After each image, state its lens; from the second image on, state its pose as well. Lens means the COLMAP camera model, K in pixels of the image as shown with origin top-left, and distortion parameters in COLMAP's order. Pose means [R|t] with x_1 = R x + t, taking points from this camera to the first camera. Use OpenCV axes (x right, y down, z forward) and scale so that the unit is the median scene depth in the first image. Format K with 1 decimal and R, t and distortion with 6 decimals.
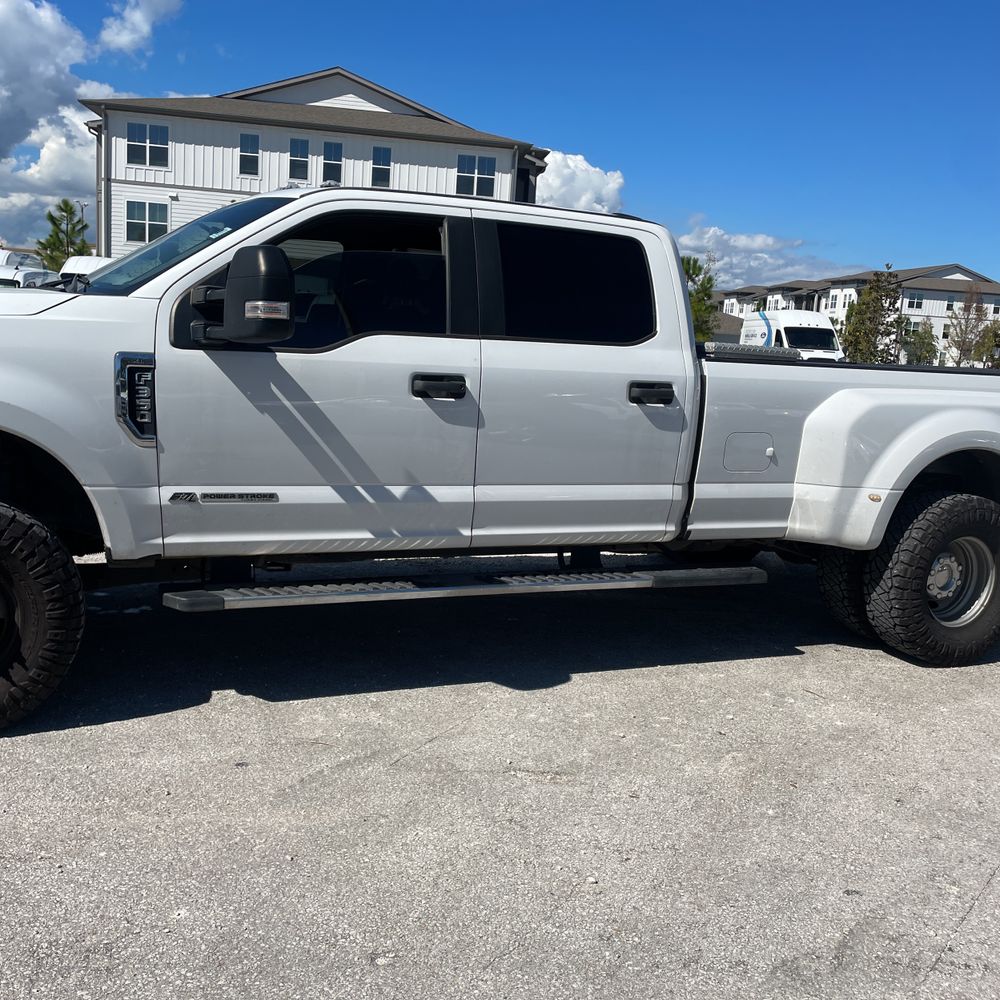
lens RADIAL K [[982.4, 0, 497.4], [0, 982.4, 489.3], [0, 0, 1]] dist [0.097192, -0.141042]
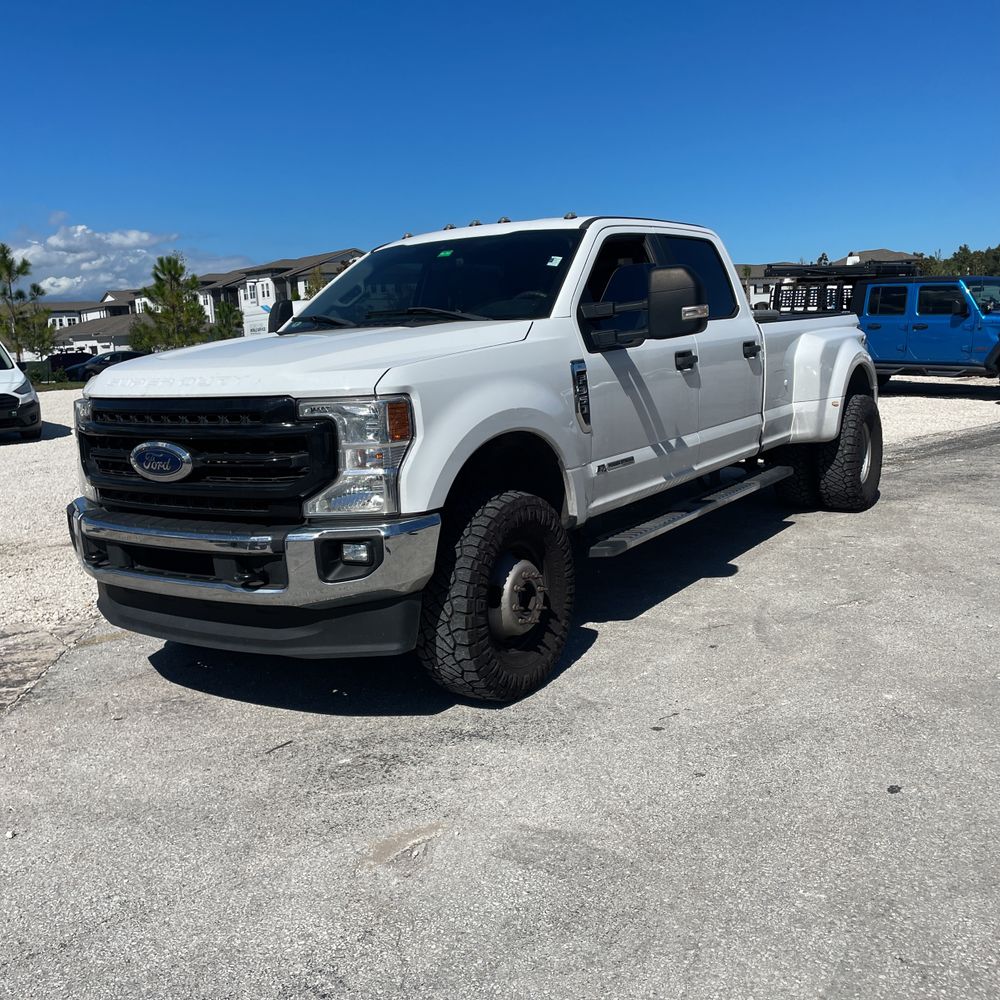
lens RADIAL K [[989.2, 0, 472.4], [0, 989.2, 500.5], [0, 0, 1]] dist [0.146509, -0.277200]
pose [[0.845780, -0.198637, 0.495176, -0.943866], [0.191838, 0.979261, 0.065157, -0.057580], [-0.497849, 0.039885, 0.866346, -0.024472]]
